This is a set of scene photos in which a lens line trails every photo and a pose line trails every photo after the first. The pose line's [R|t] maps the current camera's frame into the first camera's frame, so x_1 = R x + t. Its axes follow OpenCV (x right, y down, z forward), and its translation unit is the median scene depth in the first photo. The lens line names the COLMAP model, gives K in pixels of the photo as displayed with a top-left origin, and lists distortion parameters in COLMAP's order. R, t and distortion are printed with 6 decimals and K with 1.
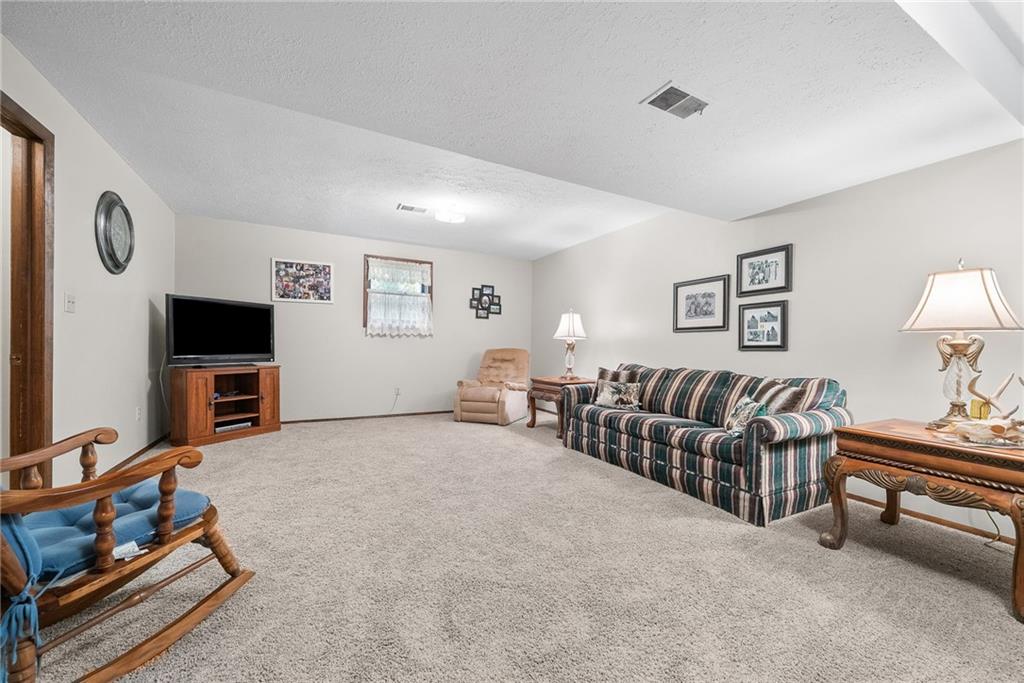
lens RADIAL K [[410.4, 0, 514.4], [0, 410.4, 351.1], [0, 0, 1]] dist [0.000733, 0.000033]
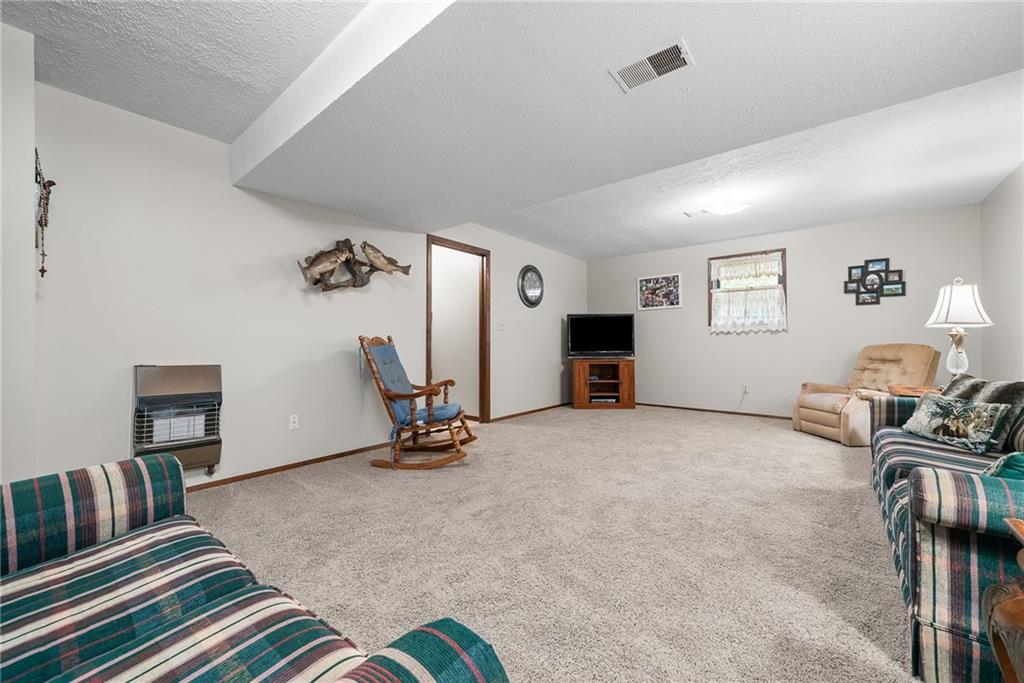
lens RADIAL K [[388.7, 0, 512.0], [0, 388.7, 341.5], [0, 0, 1]] dist [-0.001081, -0.000207]
pose [[0.375083, -0.020981, -0.926754, 0.402583], [0.000095, 0.999745, -0.022596, 0.005169], [0.926991, 0.008387, 0.374990, 0.154221]]
